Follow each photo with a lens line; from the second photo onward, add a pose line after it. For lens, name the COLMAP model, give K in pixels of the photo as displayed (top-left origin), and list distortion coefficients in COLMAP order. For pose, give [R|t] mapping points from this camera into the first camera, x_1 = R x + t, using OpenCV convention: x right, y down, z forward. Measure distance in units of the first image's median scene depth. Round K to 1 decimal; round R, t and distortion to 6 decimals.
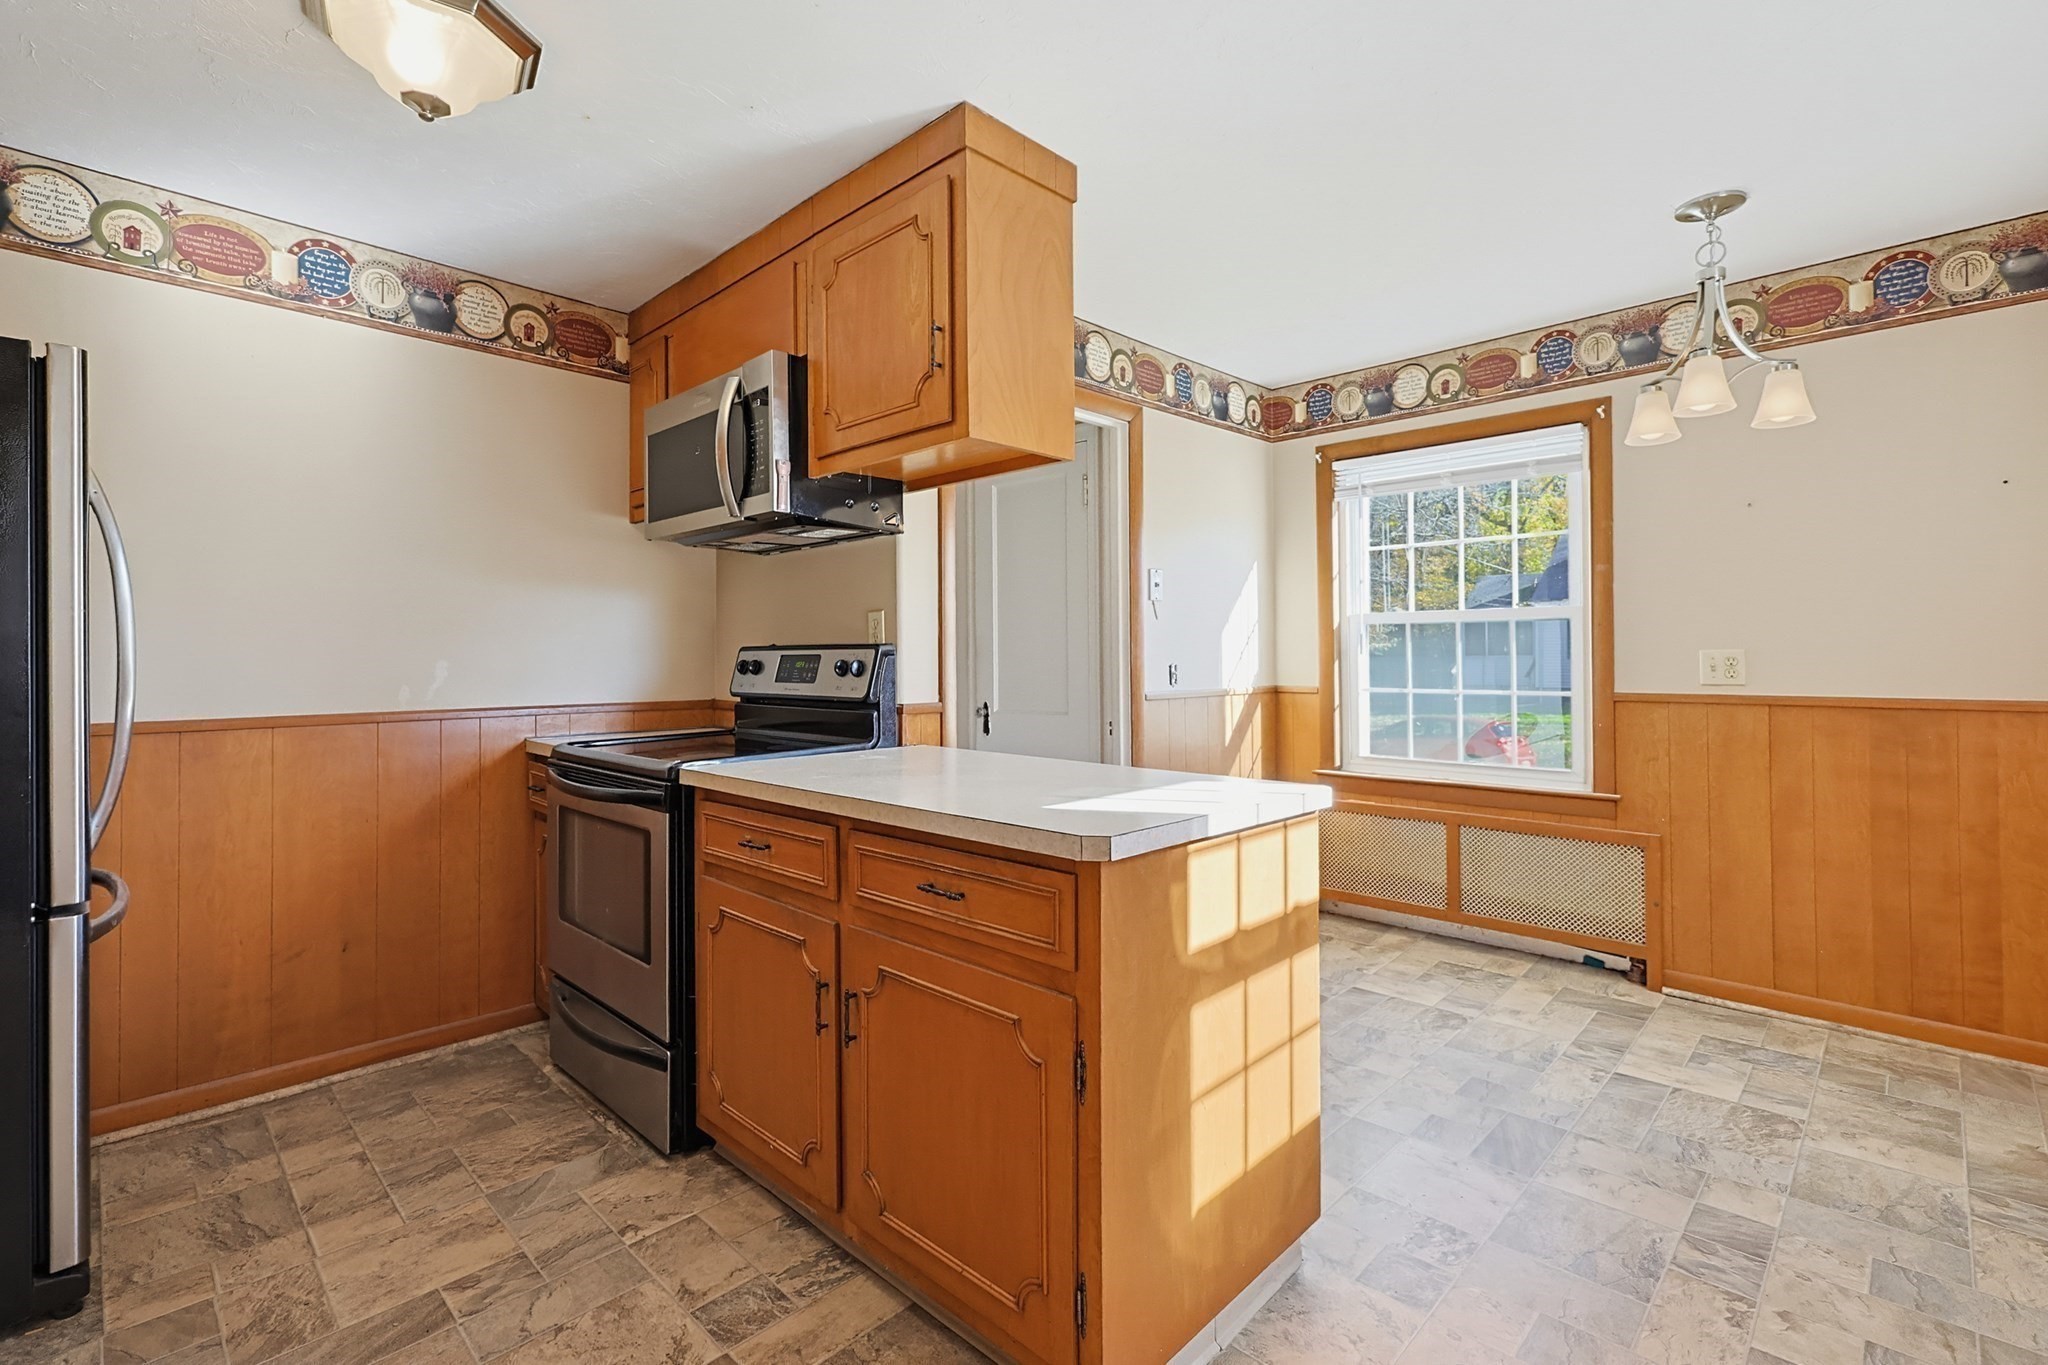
lens RADIAL K [[935.2, 0, 1020.4], [0, 935.2, 665.5], [0, 0, 1]] dist [0.008557, -0.000034]
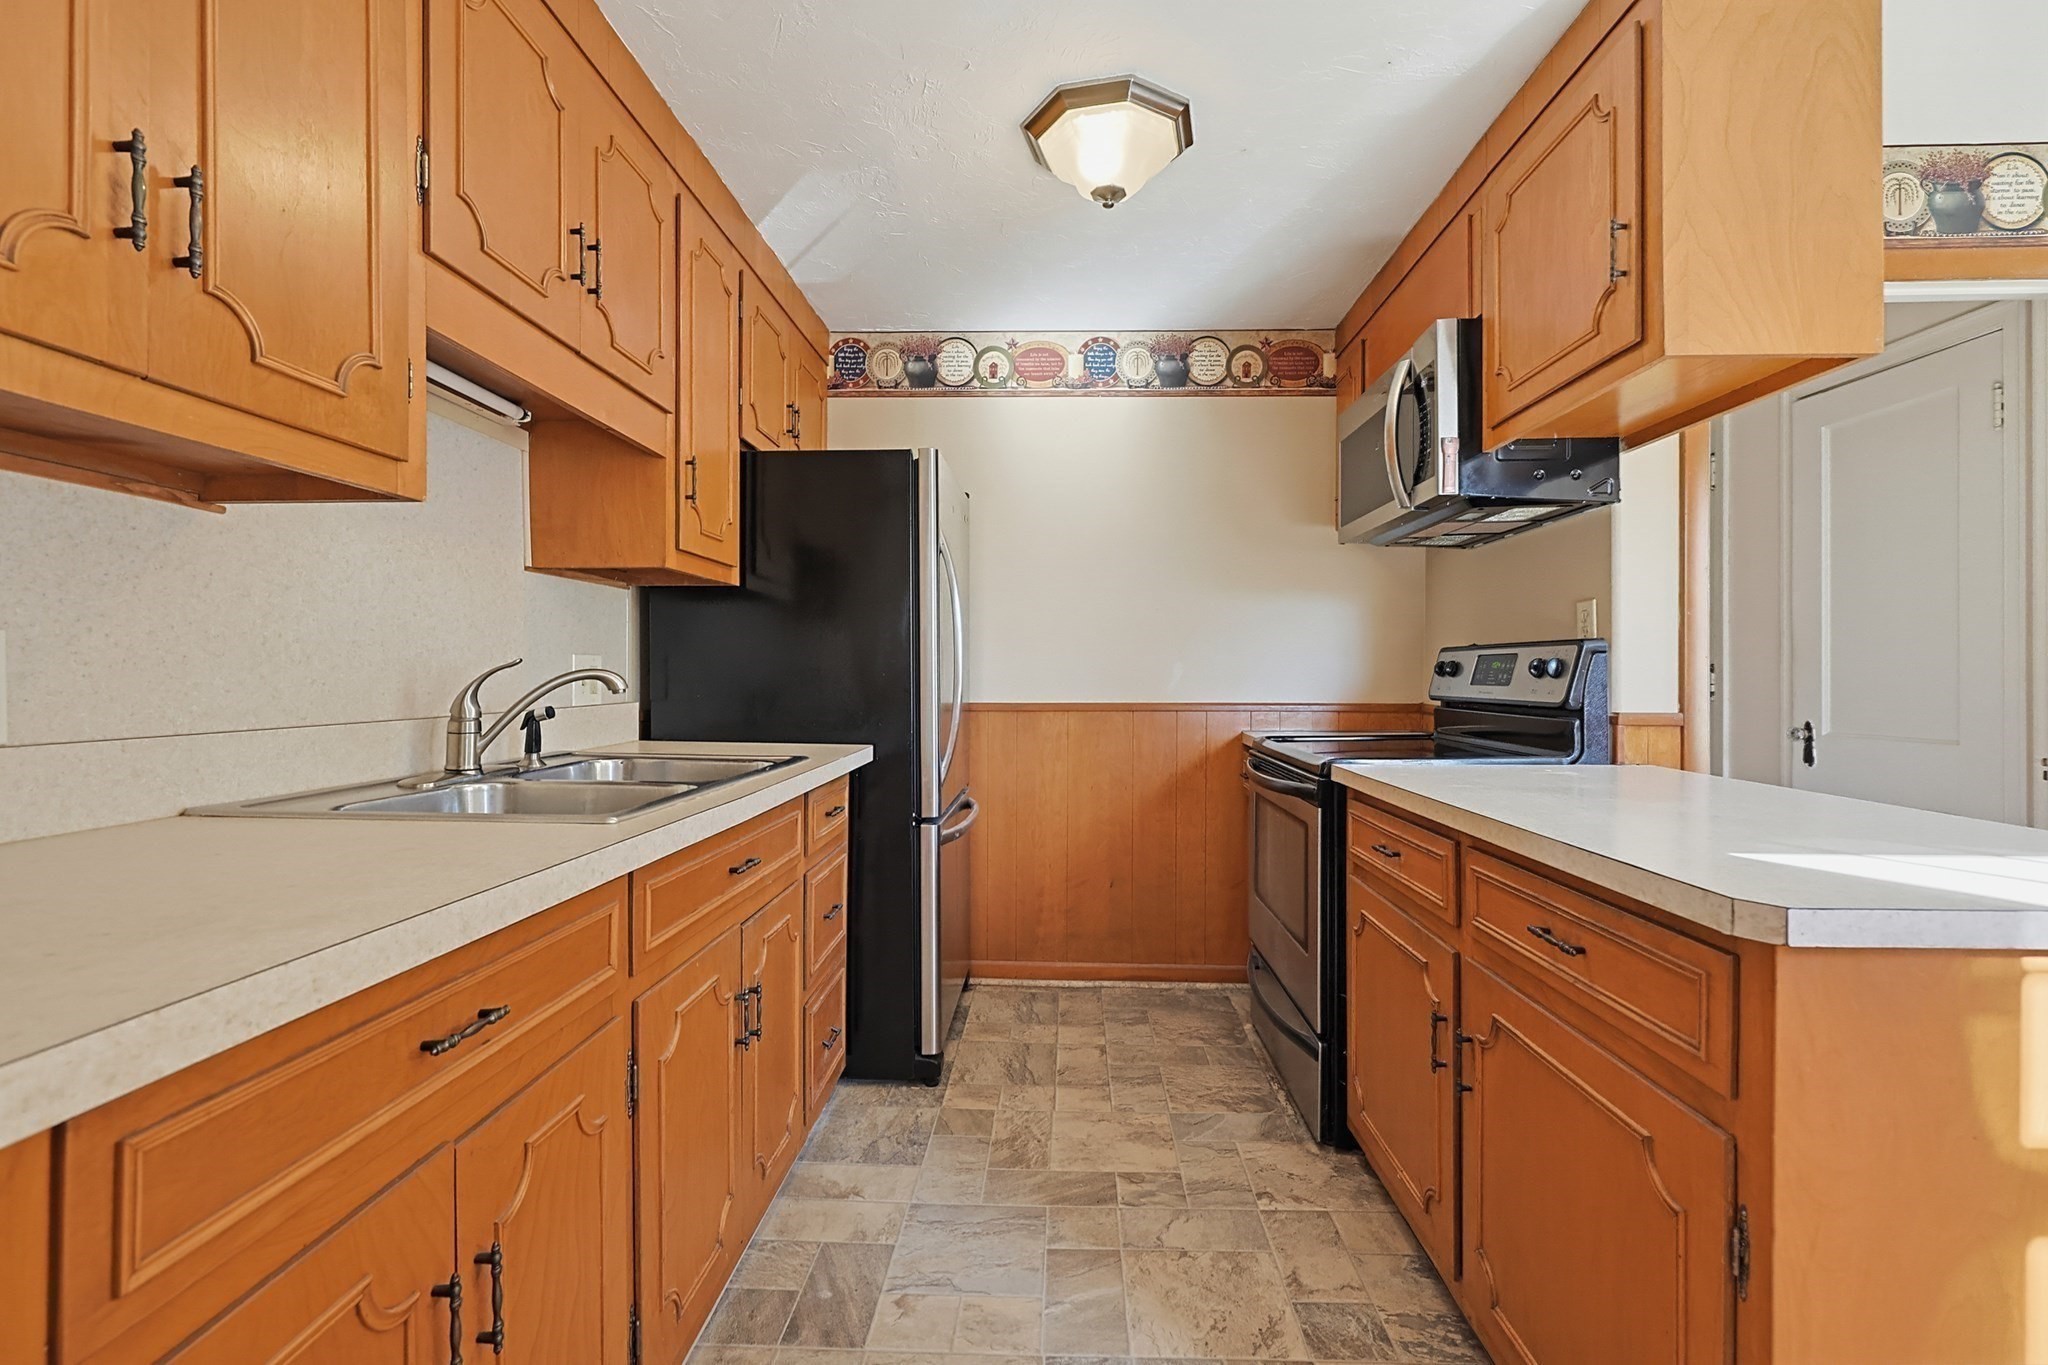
lens RADIAL K [[882.4, 0, 1024.4], [0, 882.4, 684.7], [0, 0, 1]] dist [-0.001618, 0.000656]
pose [[0.674711, 0.016070, -0.737907, 0.170378], [-0.011070, 0.999871, 0.011653, 0.025885], [0.737999, 0.000306, 0.674802, 0.186607]]
